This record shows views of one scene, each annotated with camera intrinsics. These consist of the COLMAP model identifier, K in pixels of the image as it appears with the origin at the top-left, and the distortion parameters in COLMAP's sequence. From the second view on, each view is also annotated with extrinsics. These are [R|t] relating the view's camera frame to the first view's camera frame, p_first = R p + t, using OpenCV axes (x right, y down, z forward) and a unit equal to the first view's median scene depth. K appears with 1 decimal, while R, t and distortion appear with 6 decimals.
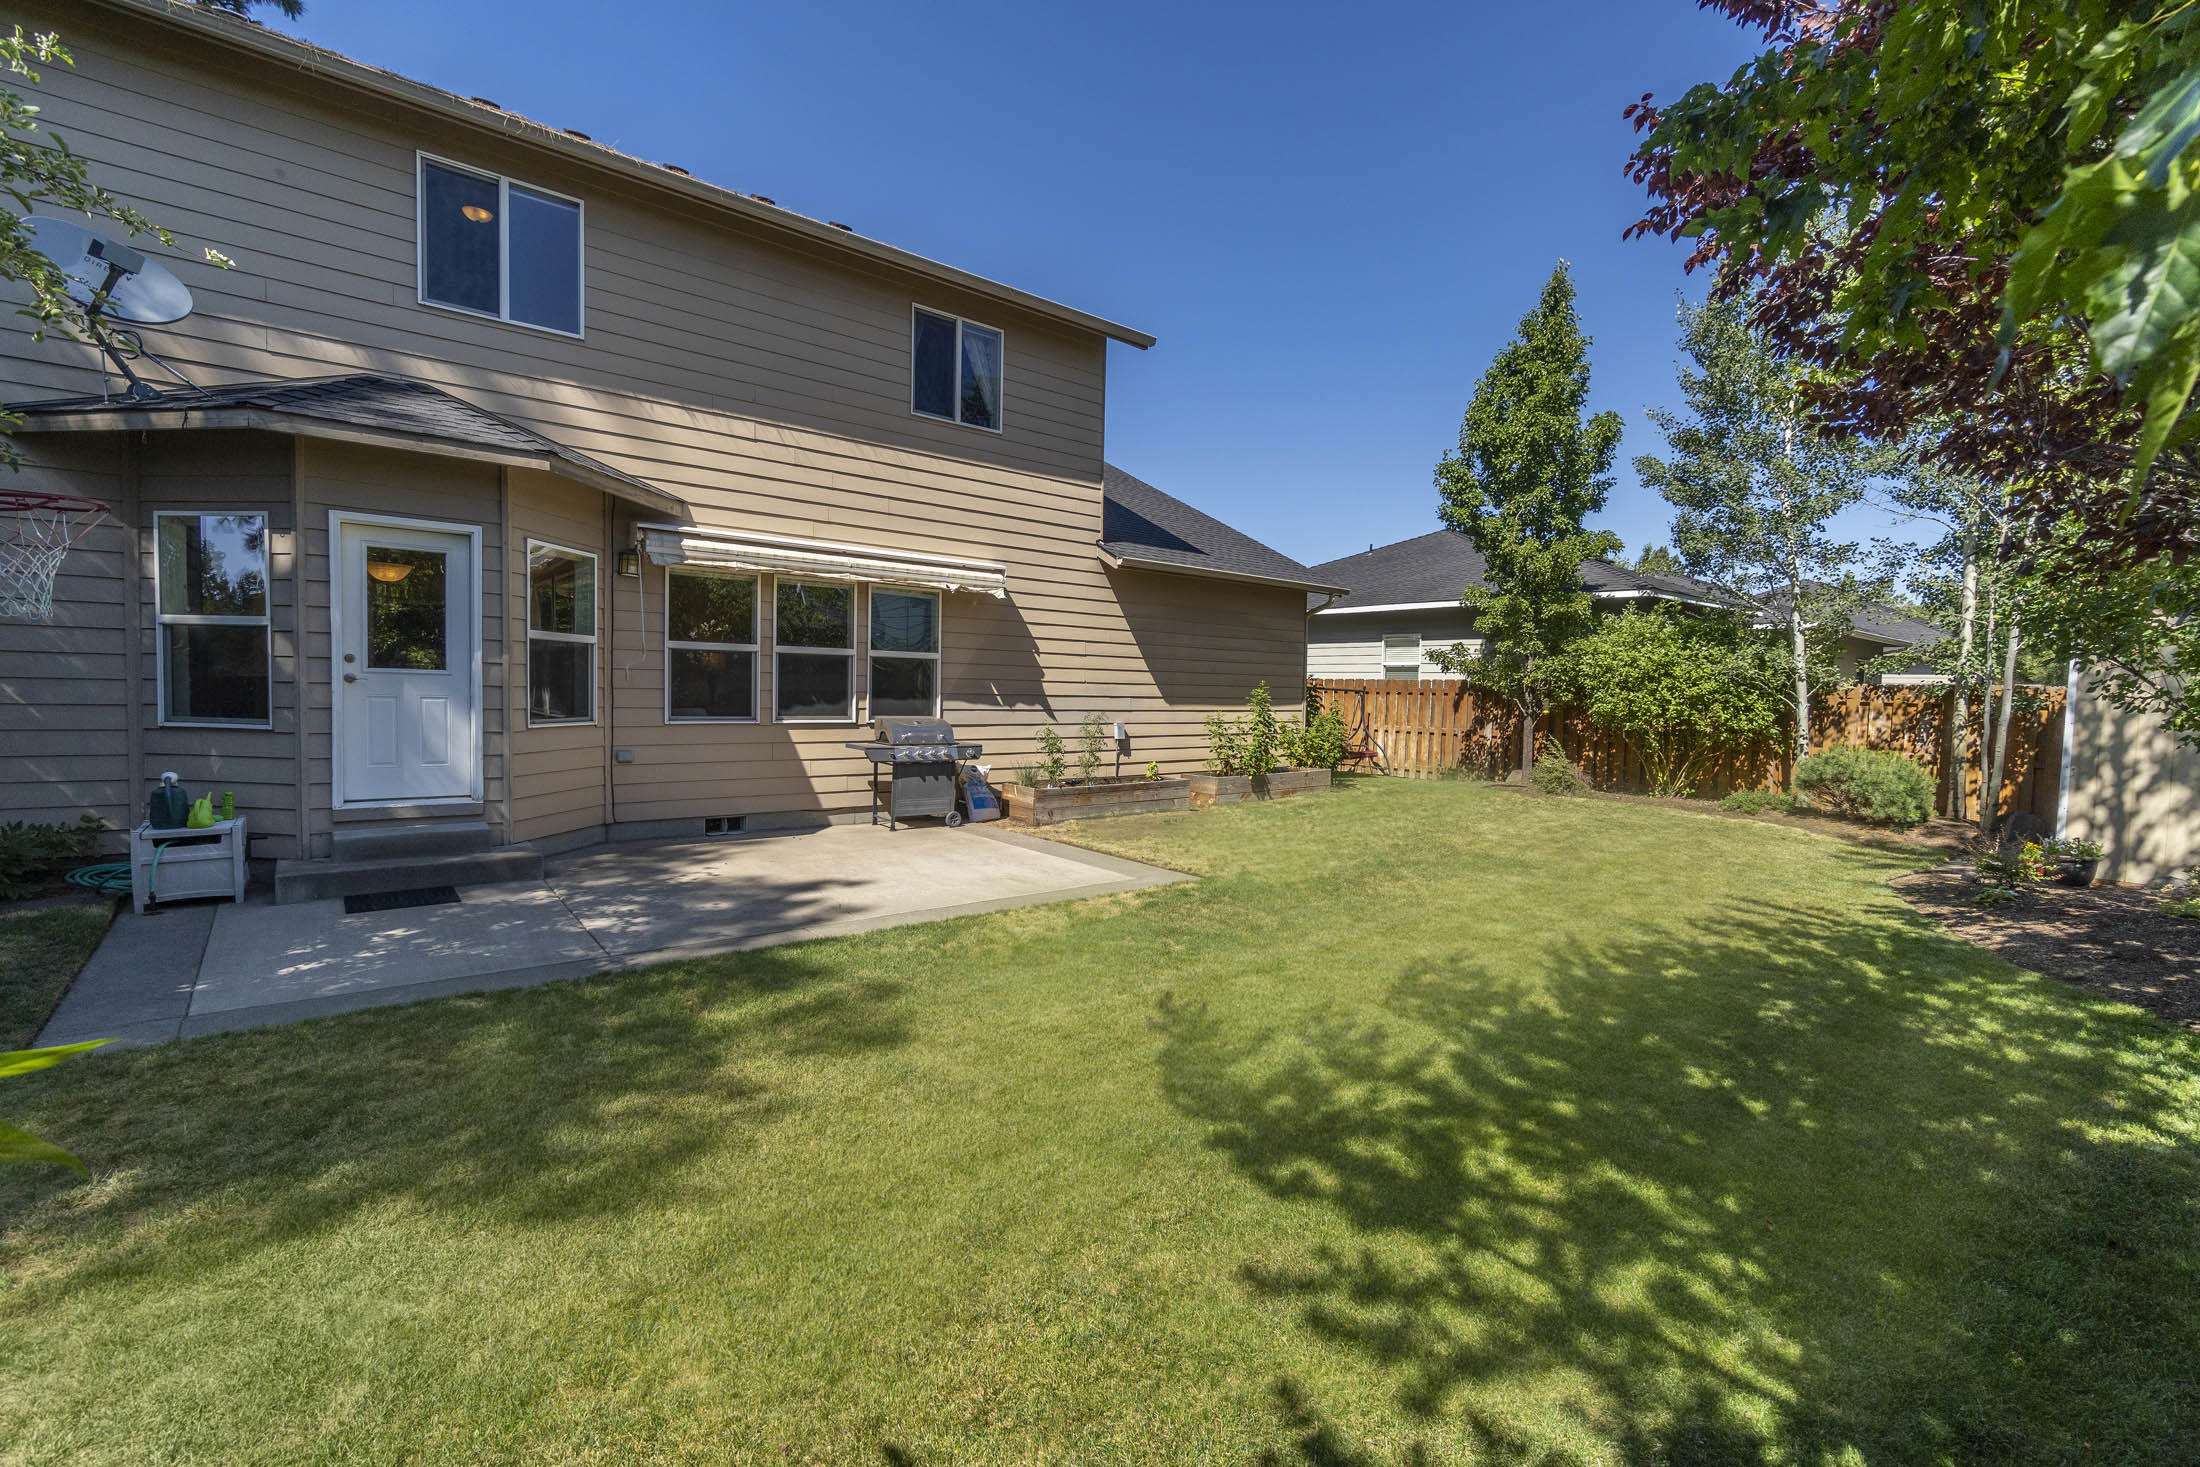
lens RADIAL K [[936.2, 0, 1082.4], [0, 936.2, 735.7], [0, 0, 1]] dist [0.016903, 0.000035]
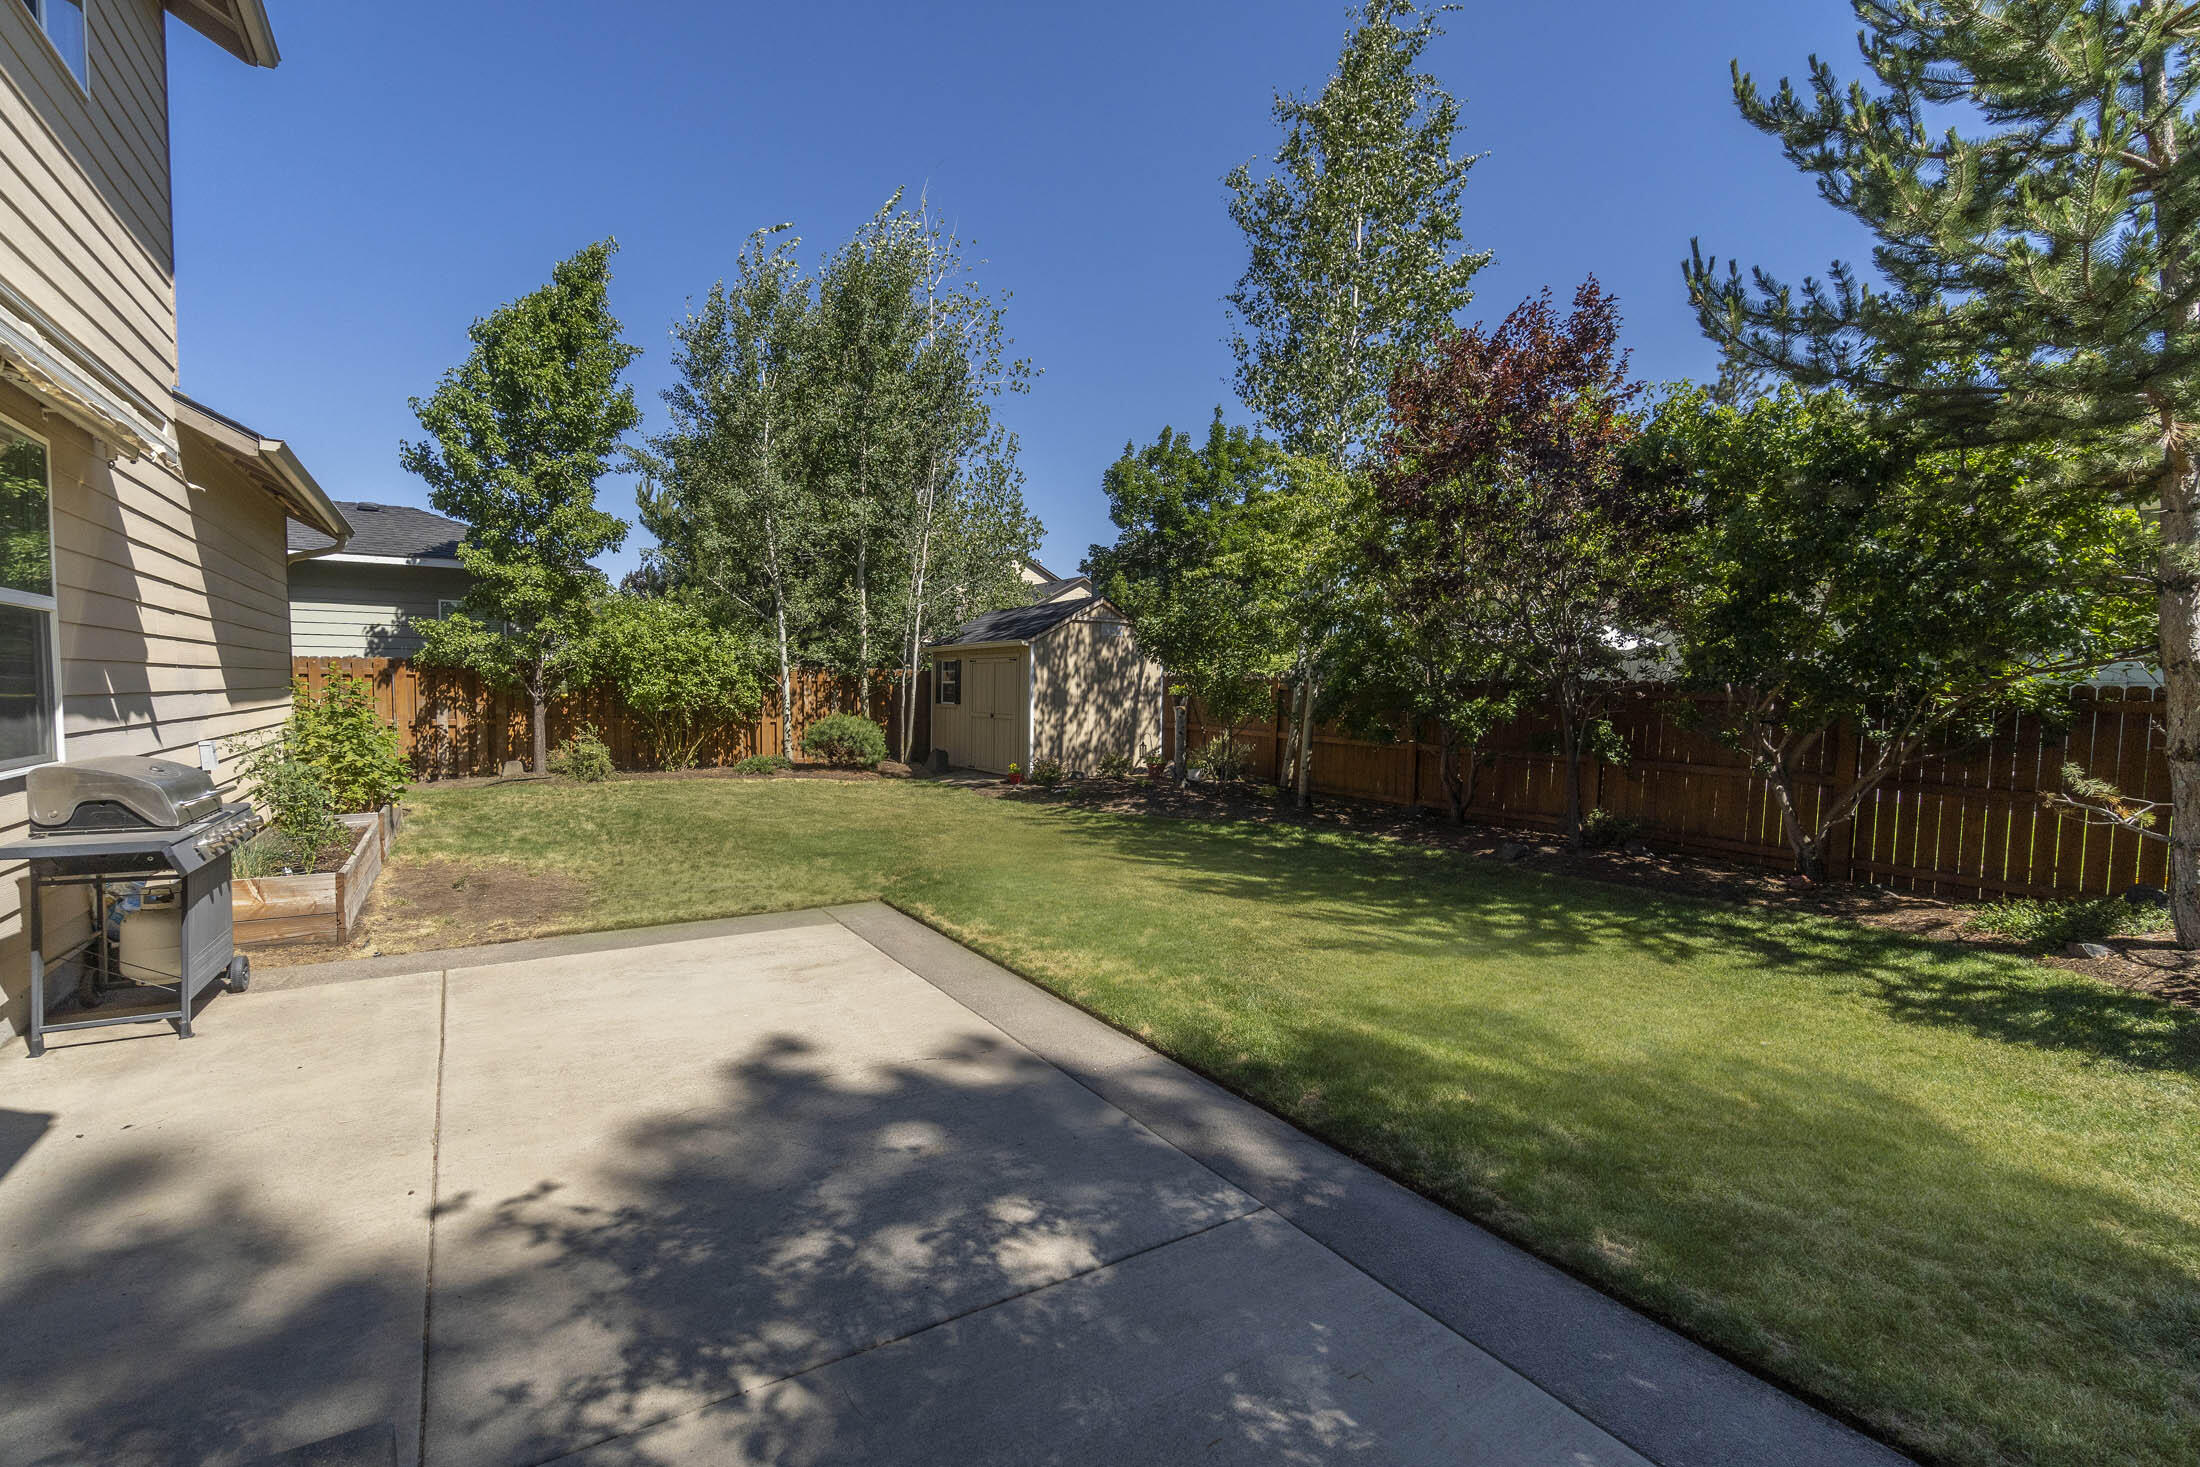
lens RADIAL K [[936.2, 0, 1088.5], [0, 936.2, 739.4], [0, 0, 1]] dist [0.016903, 0.000035]
pose [[0.104228, -0.078134, 0.991479, -0.472098], [0.040163, 0.996427, 0.074302, -0.036741], [-0.993742, 0.032076, 0.106994, 0.472175]]
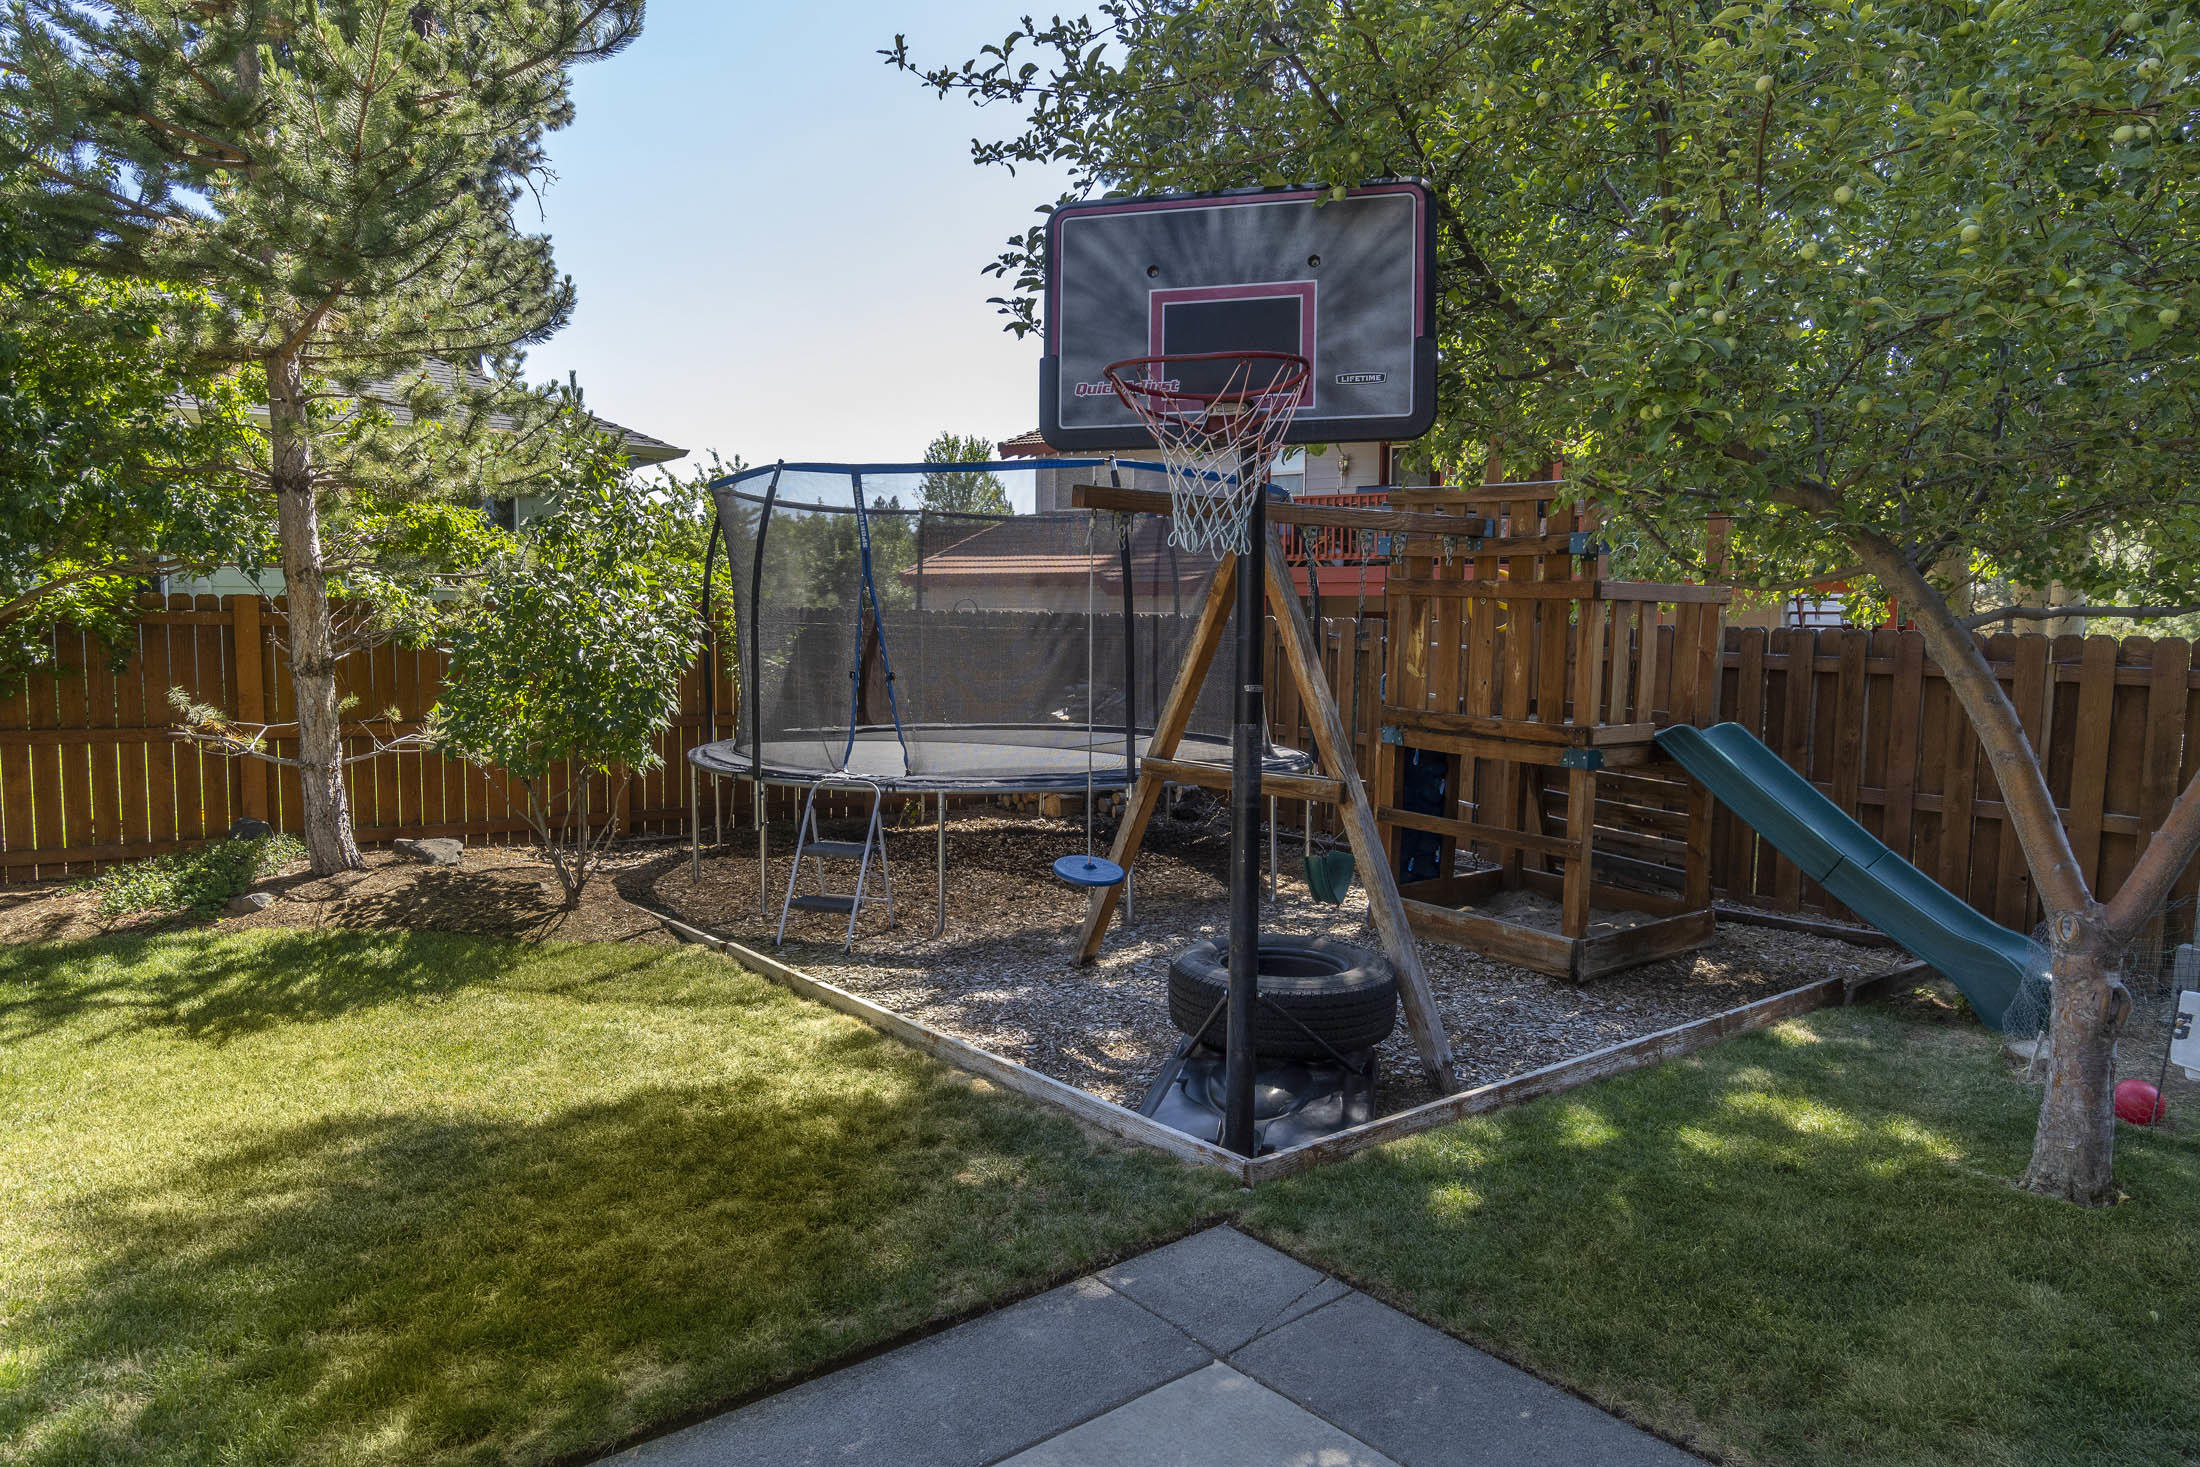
lens RADIAL K [[1360.1, 0, 1100.3], [0, 1360.1, 734.4], [0, 0, 1]] dist [-0.001101, -0.000194]
pose [[-0.997971, -0.038119, 0.050989, -0.332337], [-0.030622, 0.989610, 0.140478, -0.042082], [-0.055815, 0.138631, -0.988770, 0.593915]]
